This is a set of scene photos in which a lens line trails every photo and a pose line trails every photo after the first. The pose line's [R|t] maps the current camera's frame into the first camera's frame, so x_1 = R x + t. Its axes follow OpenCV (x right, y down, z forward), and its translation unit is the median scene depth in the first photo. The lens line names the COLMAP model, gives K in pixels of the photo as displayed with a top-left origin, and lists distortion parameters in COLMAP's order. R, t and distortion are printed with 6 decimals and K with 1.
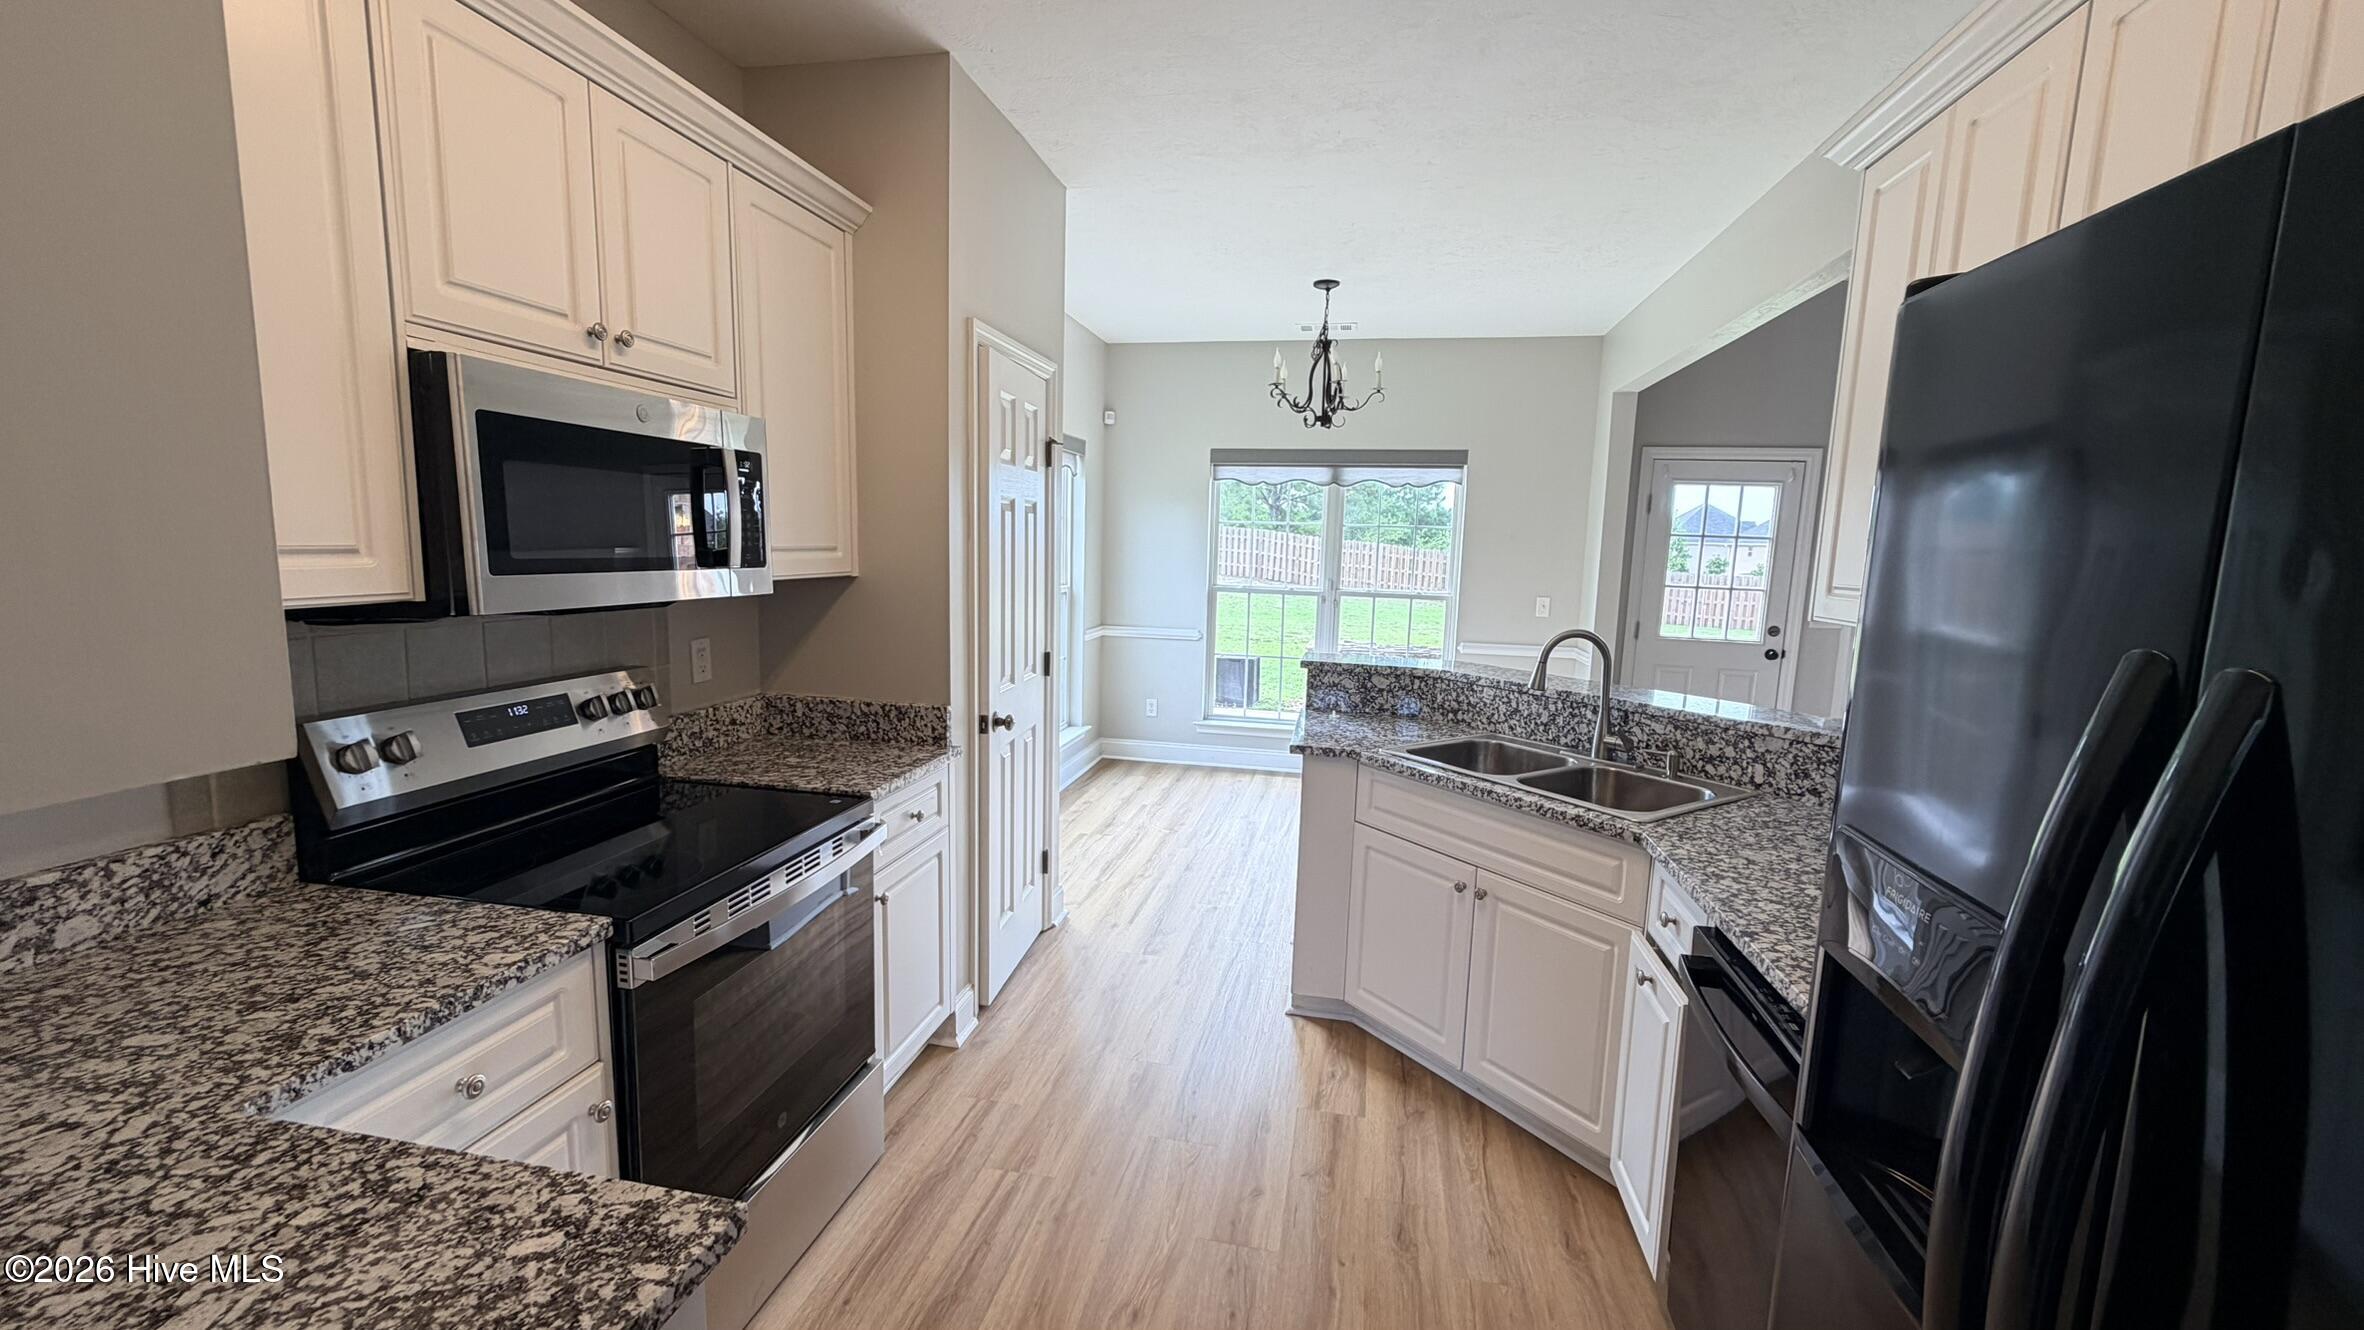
lens RADIAL K [[942.7, 0, 1182.8], [0, 942.7, 664.6], [0, 0, 1]] dist [0.000407, -0.000619]
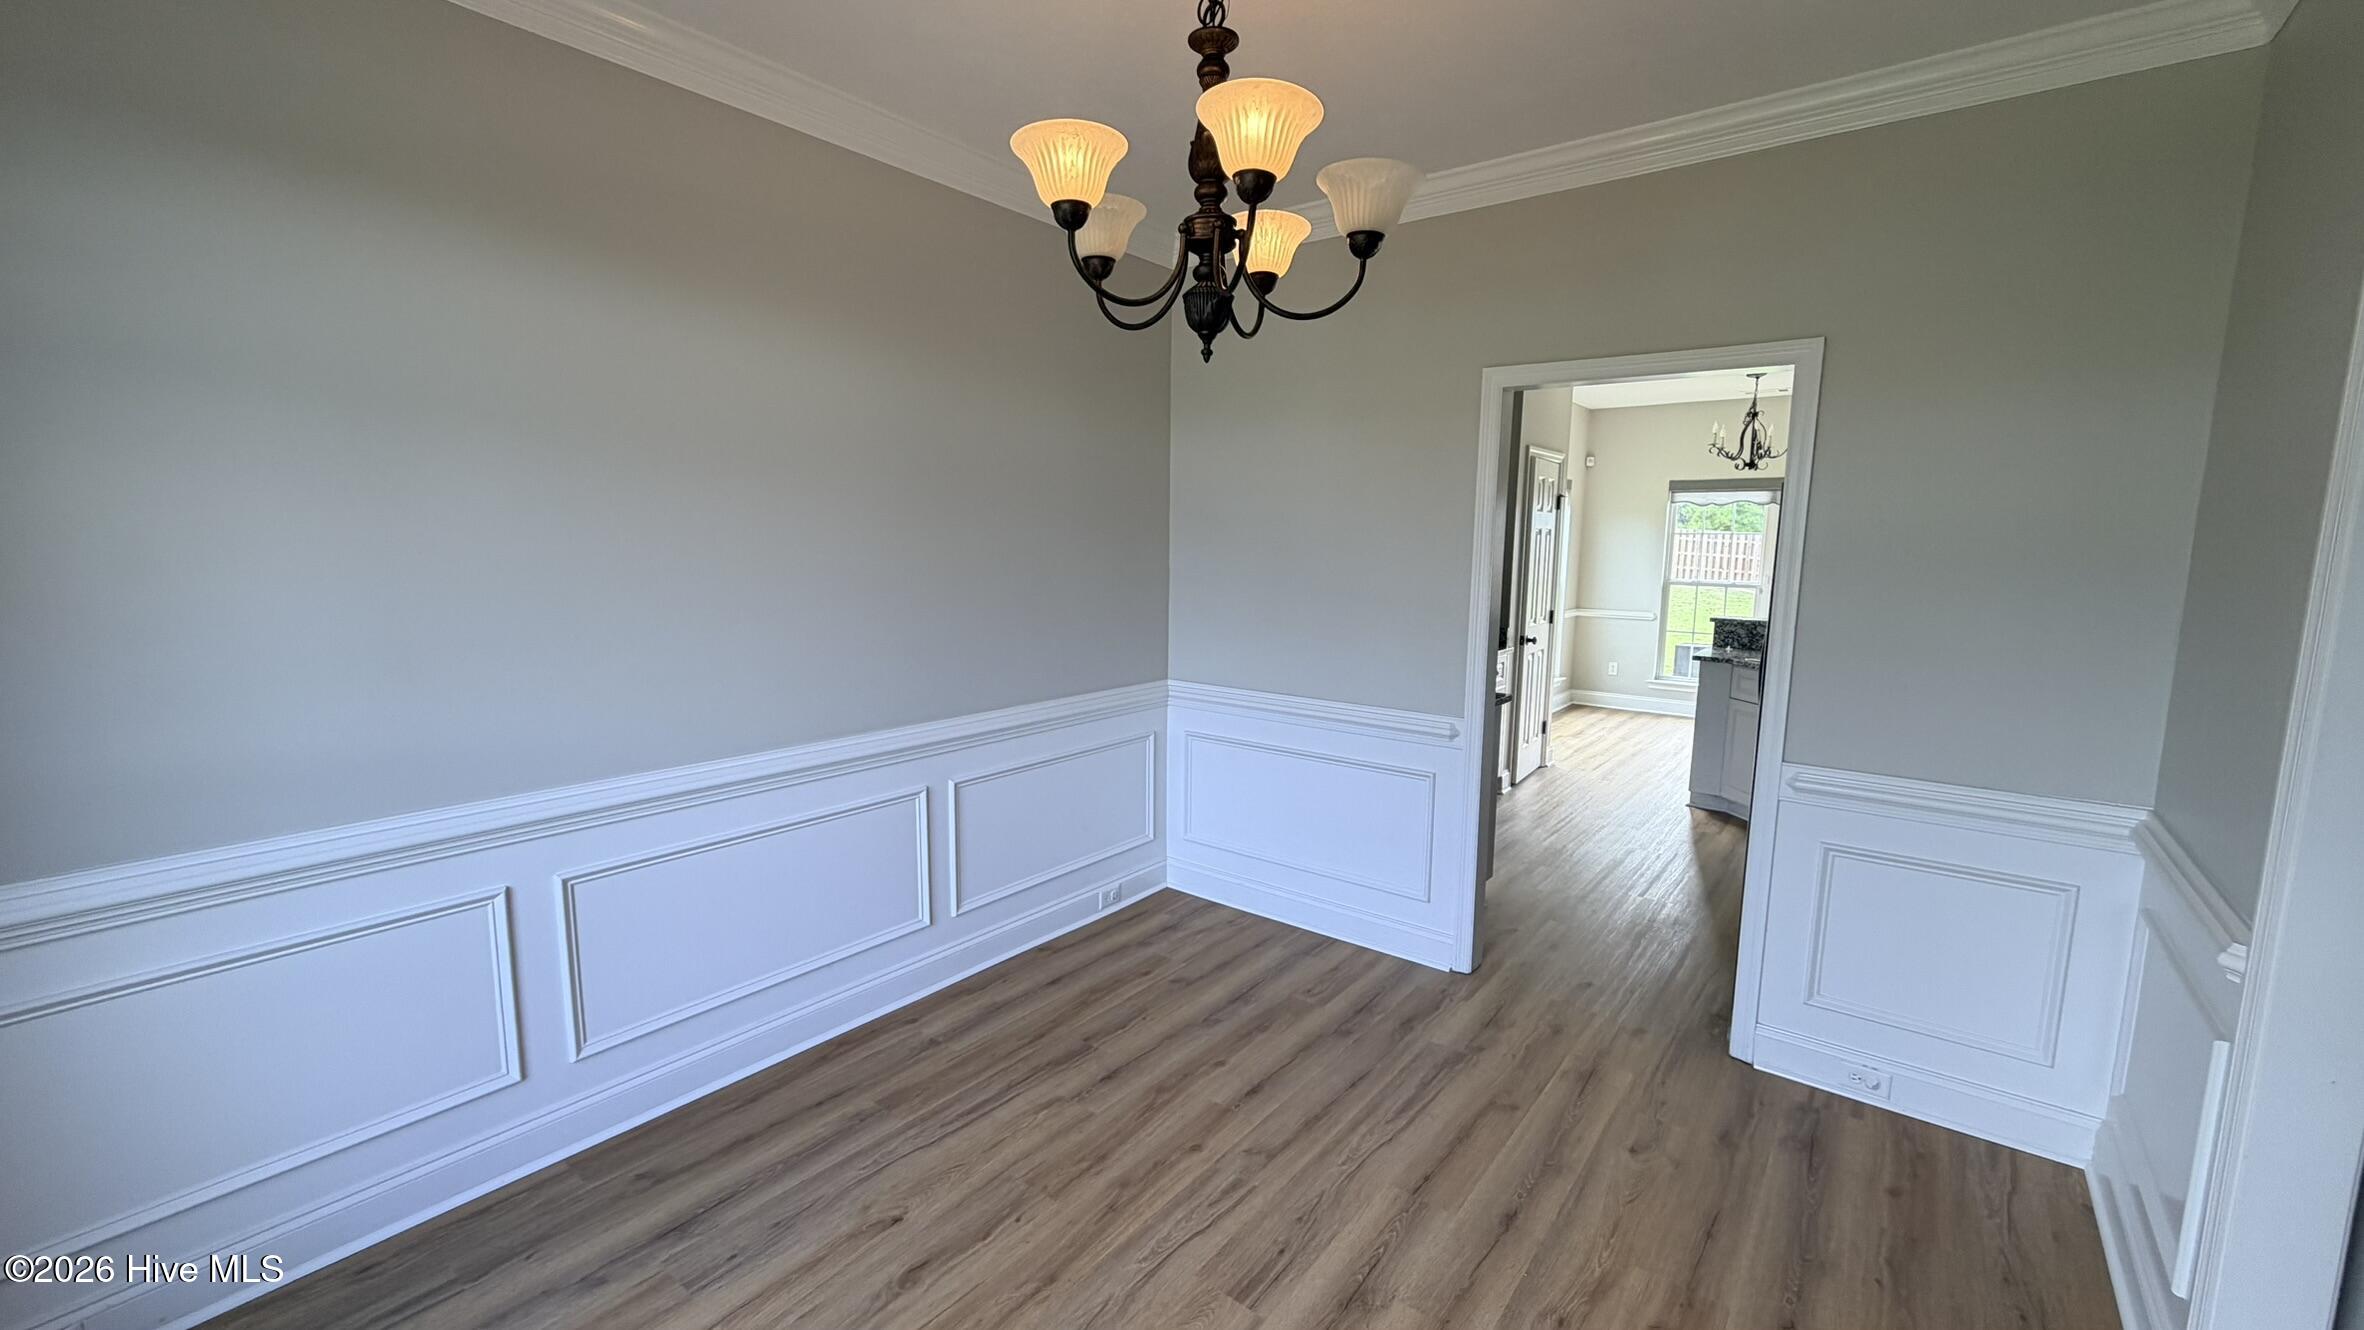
lens RADIAL K [[942.7, 0, 1182.8], [0, 942.7, 664.6], [0, 0, 1]] dist [0.000407, -0.000619]
pose [[0.893589, 0.043985, -0.446727, 0.028090], [-0.047430, 0.998869, 0.003475, 0.089036], [0.446374, 0.018083, 0.894664, -0.711109]]
